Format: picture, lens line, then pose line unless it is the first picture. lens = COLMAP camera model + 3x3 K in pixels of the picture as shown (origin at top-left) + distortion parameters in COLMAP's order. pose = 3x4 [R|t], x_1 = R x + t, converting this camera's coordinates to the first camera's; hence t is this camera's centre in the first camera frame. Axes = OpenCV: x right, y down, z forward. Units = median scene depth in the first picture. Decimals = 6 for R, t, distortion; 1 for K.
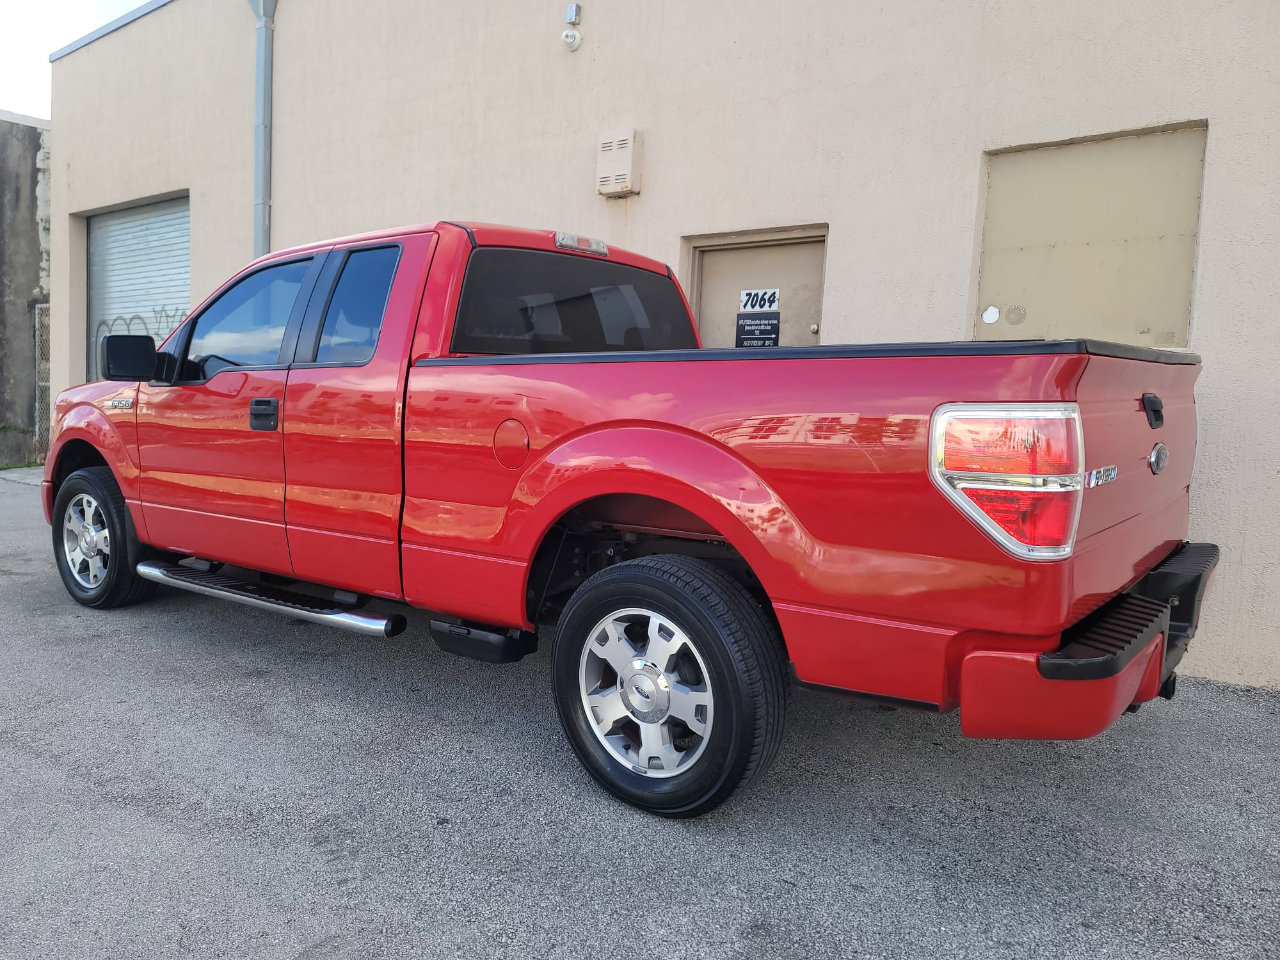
lens RADIAL K [[960.2, 0, 642.4], [0, 960.2, 413.6], [0, 0, 1]] dist [0.047581, -0.001575]
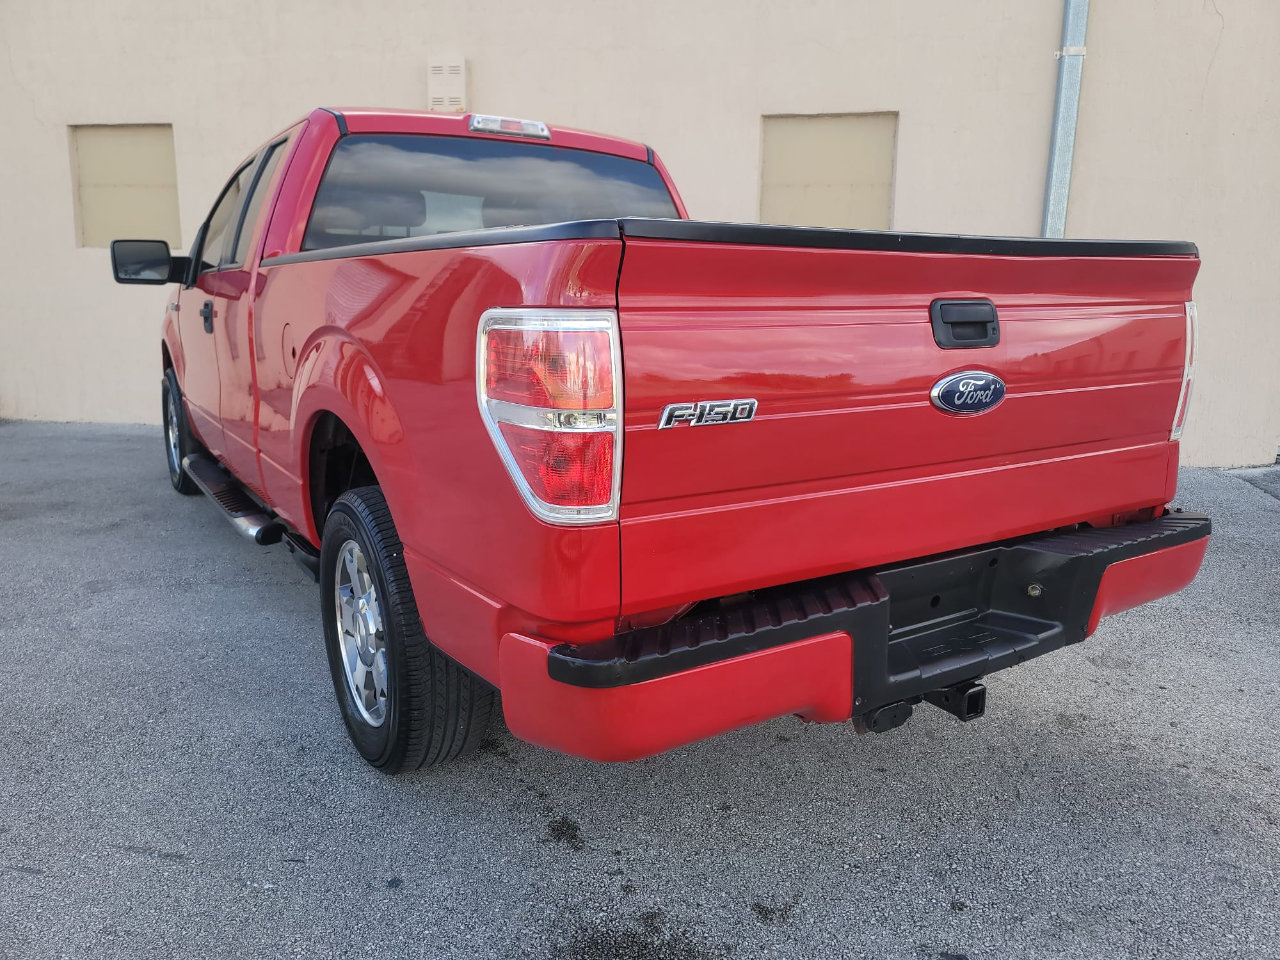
lens RADIAL K [[958.5, 0, 648.5], [0, 958.5, 446.0], [0, 0, 1]] dist [0.090416, -0.089800]
pose [[0.943543, 0.054662, -0.326709, 0.509855], [-0.013394, 0.991780, 0.127253, -0.001202], [0.330980, -0.115692, 0.936519, 0.244950]]
